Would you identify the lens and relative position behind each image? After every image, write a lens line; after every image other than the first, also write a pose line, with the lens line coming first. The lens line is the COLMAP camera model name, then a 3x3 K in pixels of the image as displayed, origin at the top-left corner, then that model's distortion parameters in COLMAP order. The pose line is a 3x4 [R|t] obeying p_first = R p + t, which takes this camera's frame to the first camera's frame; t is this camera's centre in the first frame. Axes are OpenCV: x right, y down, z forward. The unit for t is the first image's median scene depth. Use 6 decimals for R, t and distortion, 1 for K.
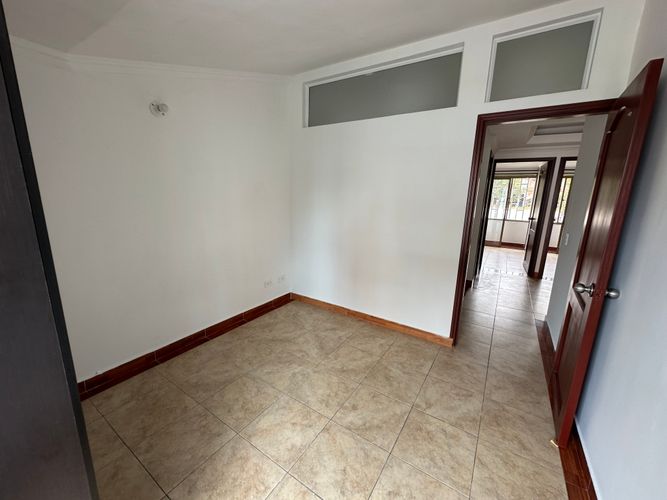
lens RADIAL K [[266.1, 0, 333.6], [0, 266.1, 248.5], [0, 0, 1]] dist [-0.000187, 0.000644]
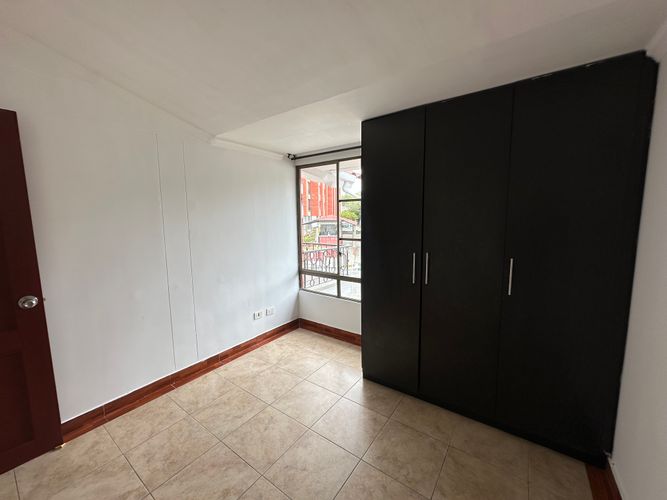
lens RADIAL K [[266.1, 0, 334.6], [0, 266.1, 250.3], [0, 0, 1]] dist [-0.000187, 0.000644]
pose [[-0.999180, -0.018810, 0.035851, -0.261458], [-0.006290, 0.946886, 0.321509, -0.329265], [-0.039994, 0.321020, -0.946228, 1.561204]]
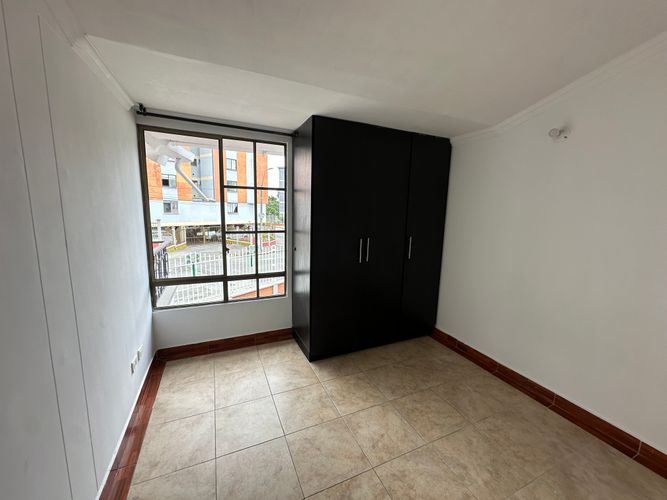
lens RADIAL K [[266.1, 0, 333.1], [0, 266.1, 249.7], [0, 0, 1]] dist [-0.000187, 0.000644]
pose [[-0.535504, 0.092537, -0.839448, 0.721435], [-0.211138, 0.947745, 0.239165, -0.217961], [0.817714, 0.305313, -0.487984, 1.089740]]
